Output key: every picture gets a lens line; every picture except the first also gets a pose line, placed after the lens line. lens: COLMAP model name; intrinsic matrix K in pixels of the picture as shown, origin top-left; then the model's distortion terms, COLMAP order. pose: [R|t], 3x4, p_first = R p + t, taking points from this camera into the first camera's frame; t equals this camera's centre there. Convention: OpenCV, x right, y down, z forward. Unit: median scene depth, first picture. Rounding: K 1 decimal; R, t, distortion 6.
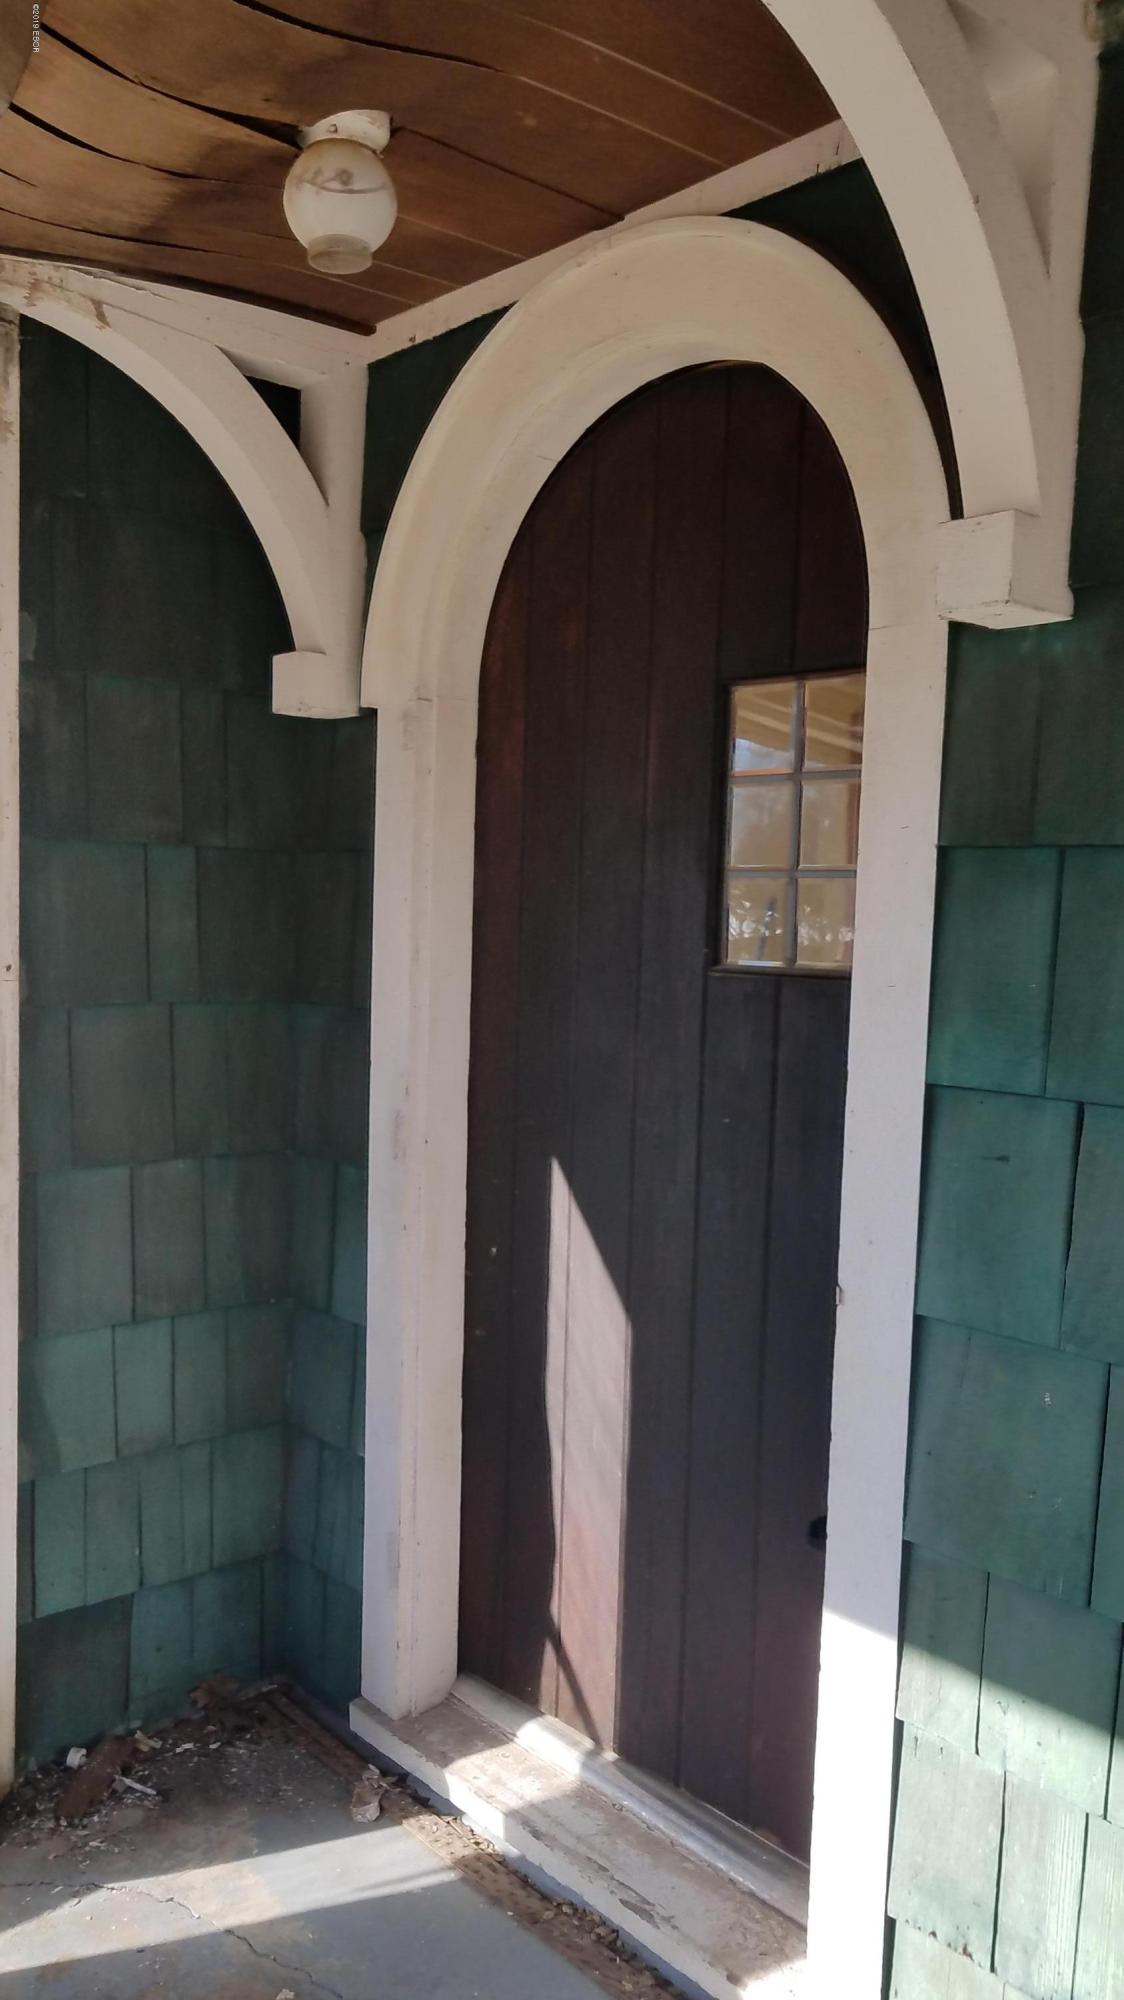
lens RADIAL K [[1565.8, 0, 548.1], [0, 1565.8, 1000.0], [0, 0, 1]] dist [0.039794, -0.030220]
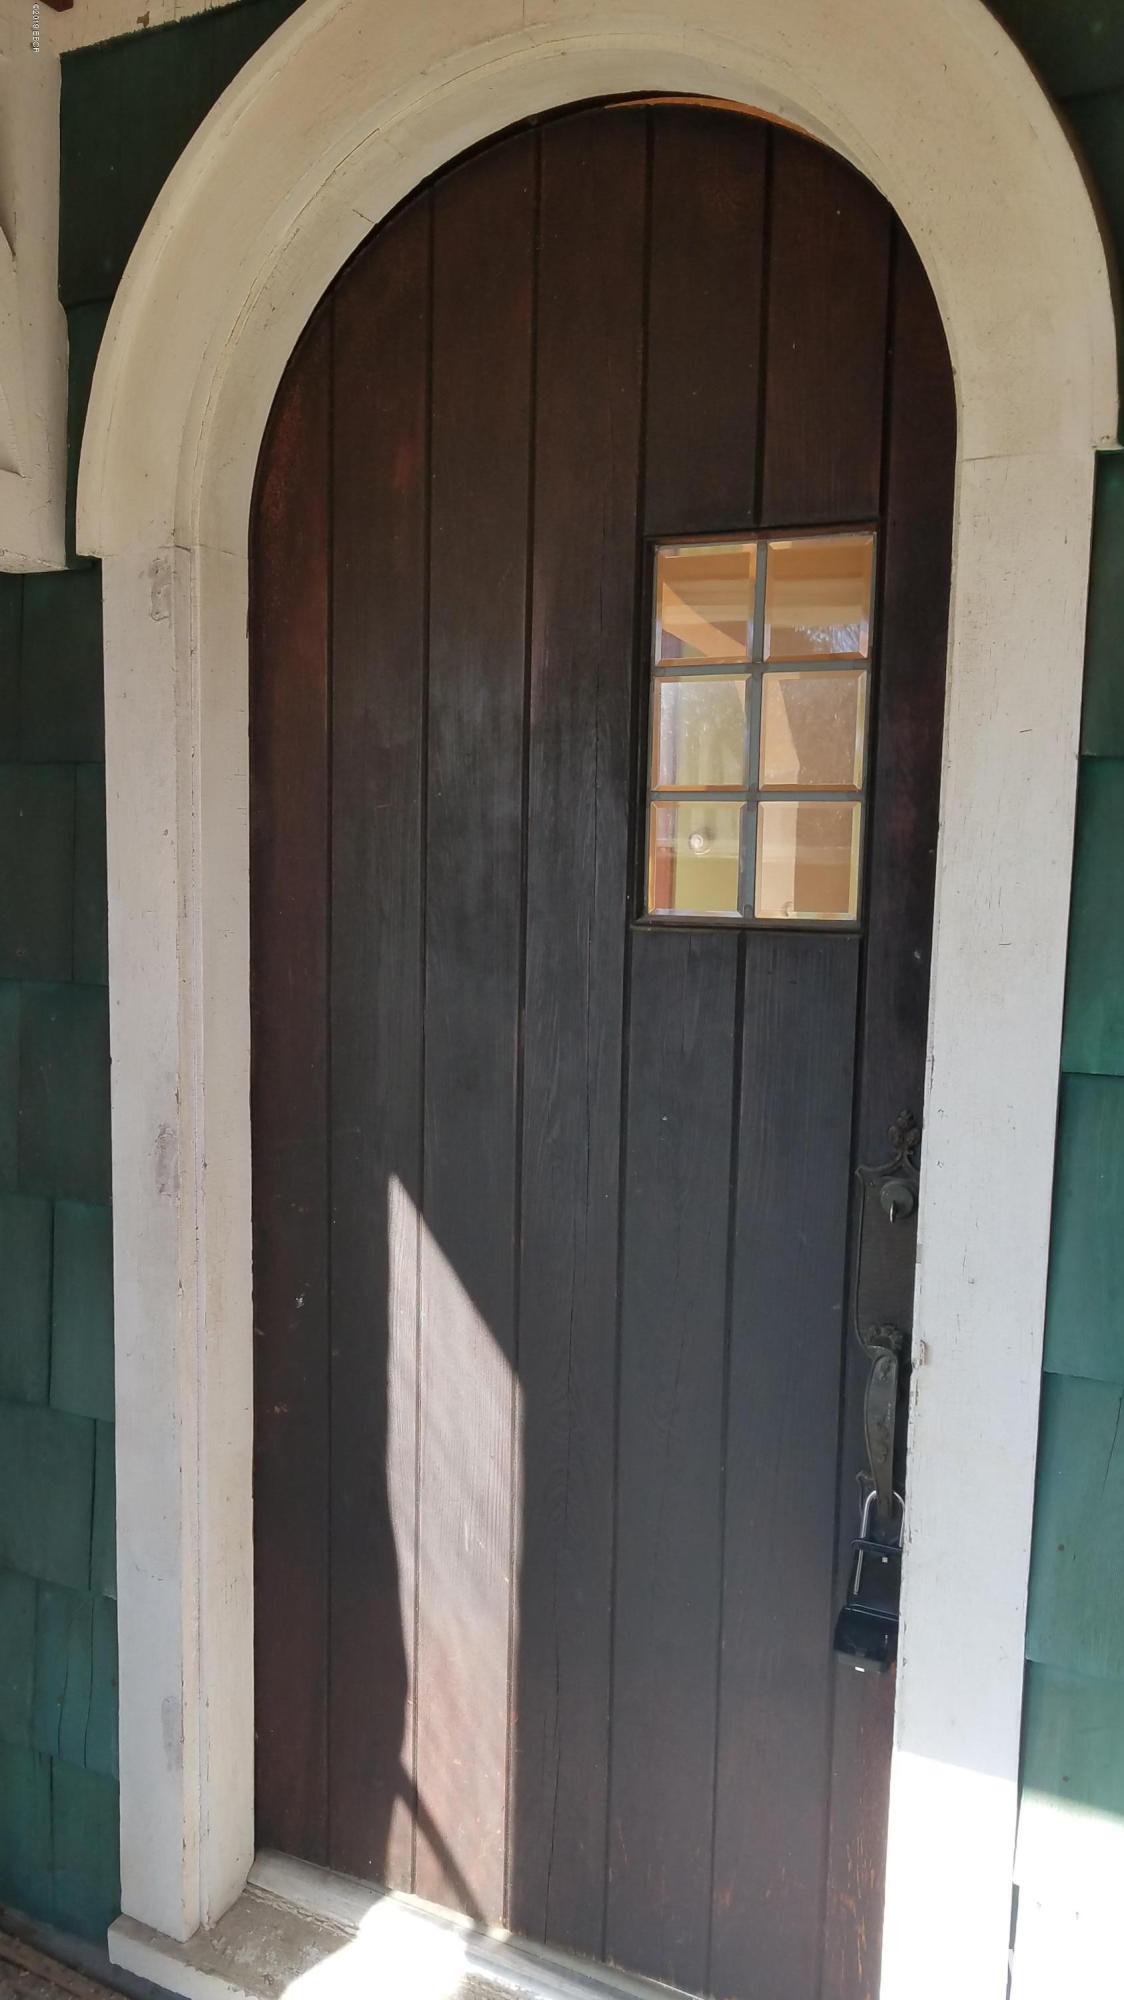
lens RADIAL K [[1565.8, 0, 578.1], [0, 1565.8, 996.6], [0, 0, 1]] dist [0.039794, -0.030220]
pose [[0.935013, -0.045433, 0.351690, -0.171895], [0.029400, 0.998276, 0.050799, -0.020292], [-0.353392, -0.037158, 0.934737, 0.264652]]
